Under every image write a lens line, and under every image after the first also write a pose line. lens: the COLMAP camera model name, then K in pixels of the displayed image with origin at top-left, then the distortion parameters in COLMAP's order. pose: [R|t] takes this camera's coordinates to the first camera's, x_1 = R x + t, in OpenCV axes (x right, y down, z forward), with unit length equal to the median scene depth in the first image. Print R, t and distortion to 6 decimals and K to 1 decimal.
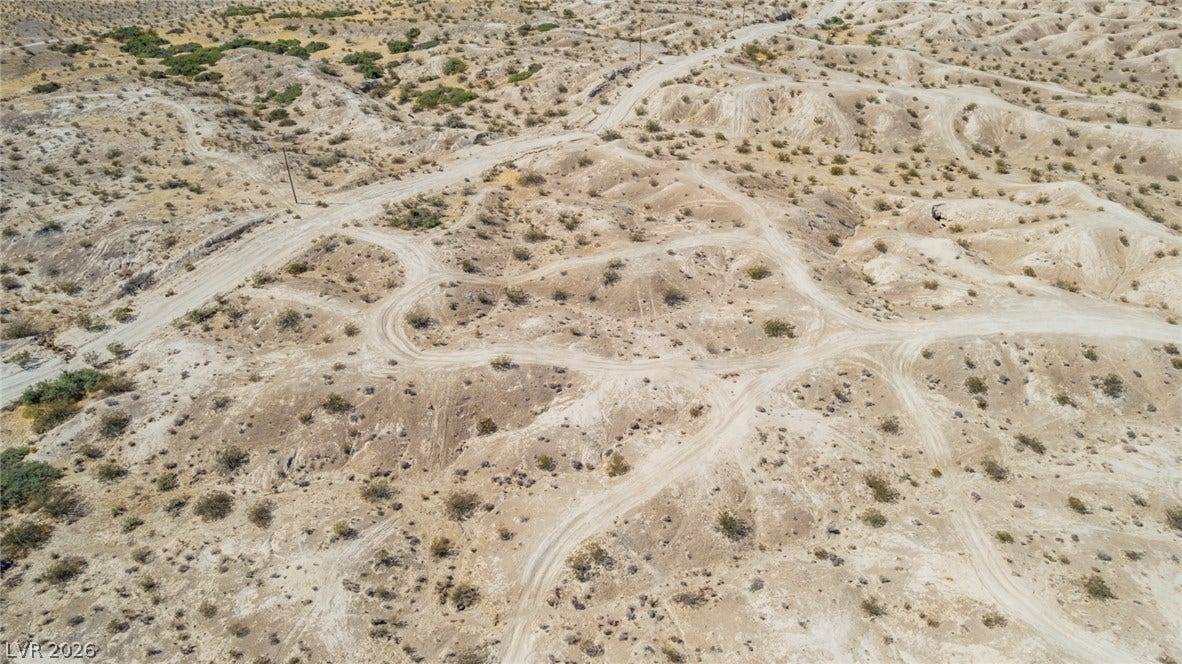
lens RADIAL K [[754.4, 0, 595.8], [0, 754.4, 338.9], [0, 0, 1]] dist [-0.075882, 0.071957]
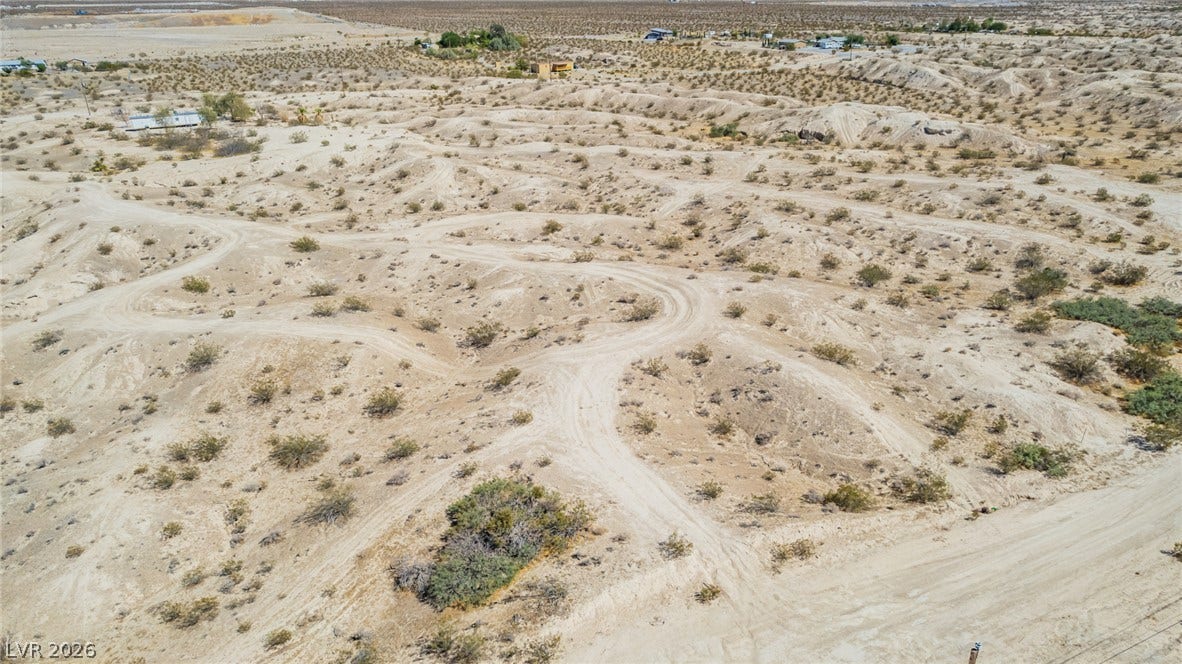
lens RADIAL K [[812.8, 0, 597.5], [0, 812.8, 330.6], [0, 0, 1]] dist [-0.085235, 0.081638]
pose [[-0.881374, -0.145308, 0.449517, -0.618604], [0.293907, 0.576300, 0.762560, -0.686440], [-0.369863, 0.804216, -0.465228, 1.572601]]
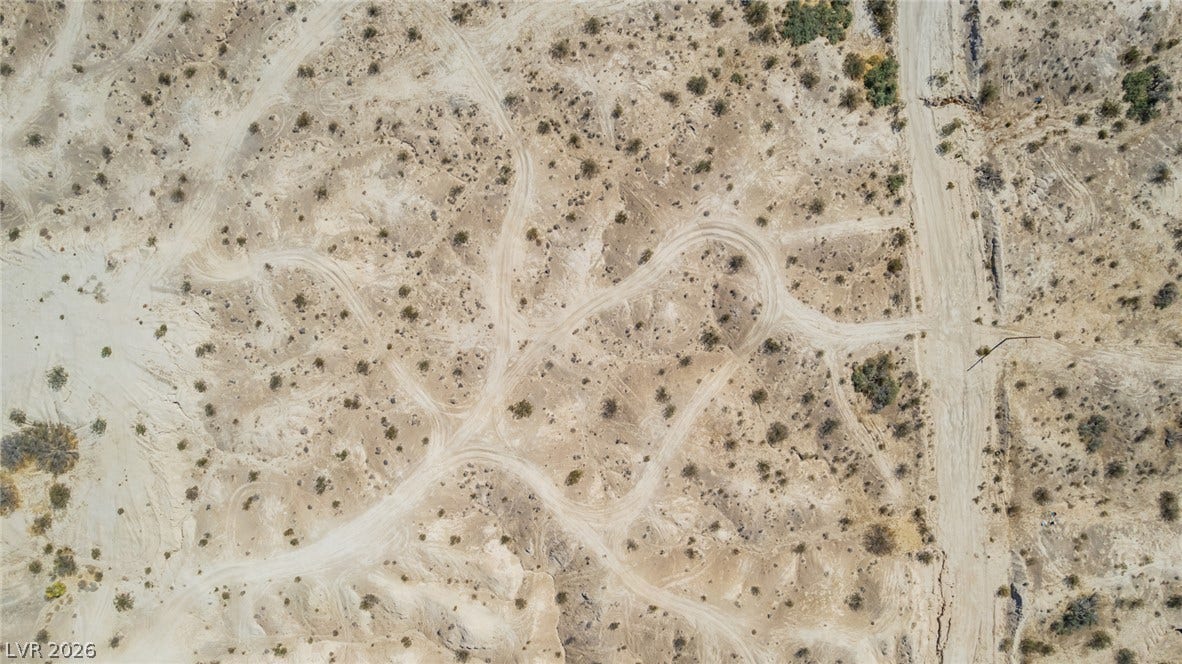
lens RADIAL K [[775.7, 0, 595.4], [0, 775.7, 335.5], [0, 0, 1]] dist [-0.067977, 0.050429]
pose [[-0.782582, 0.622497, -0.007932, 0.067887], [-0.346991, -0.425576, 0.835753, -1.332137], [0.516877, 0.656798, 0.549049, 0.208749]]
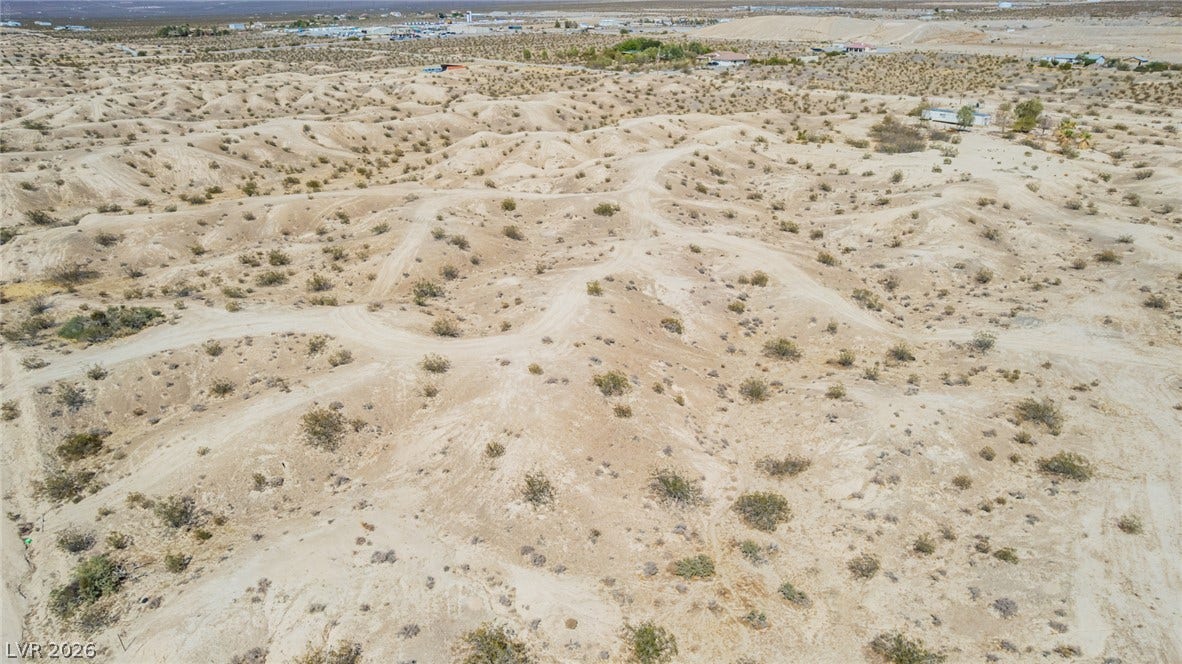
lens RADIAL K [[754.4, 0, 595.8], [0, 754.4, 338.9], [0, 0, 1]] dist [-0.075882, 0.071957]
pose [[0.259061, -0.375677, 0.889805, -0.946932], [0.531550, 0.824650, 0.193411, -0.090281], [-0.806438, 0.422870, 0.413326, 0.685145]]
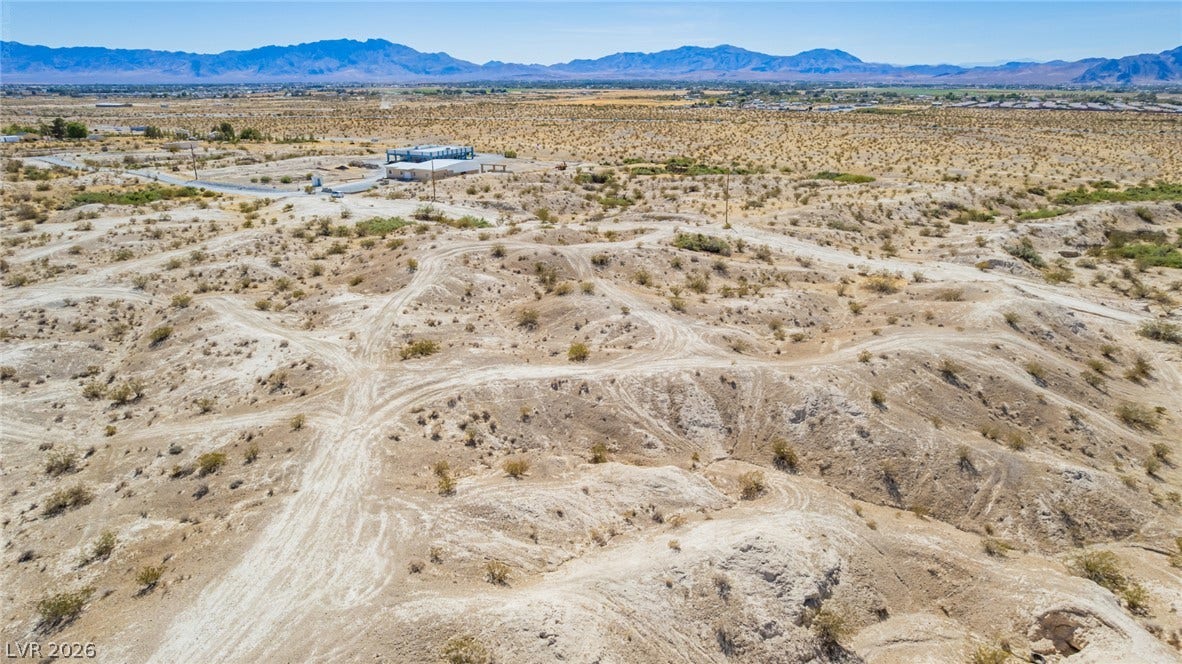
lens RADIAL K [[754.4, 0, 595.8], [0, 754.4, 338.9], [0, 0, 1]] dist [-0.075882, 0.071957]
pose [[0.034679, 0.337410, -0.940719, 1.062843], [-0.557879, 0.787516, 0.261895, -0.356094], [0.829197, 0.515725, 0.215545, 1.077703]]
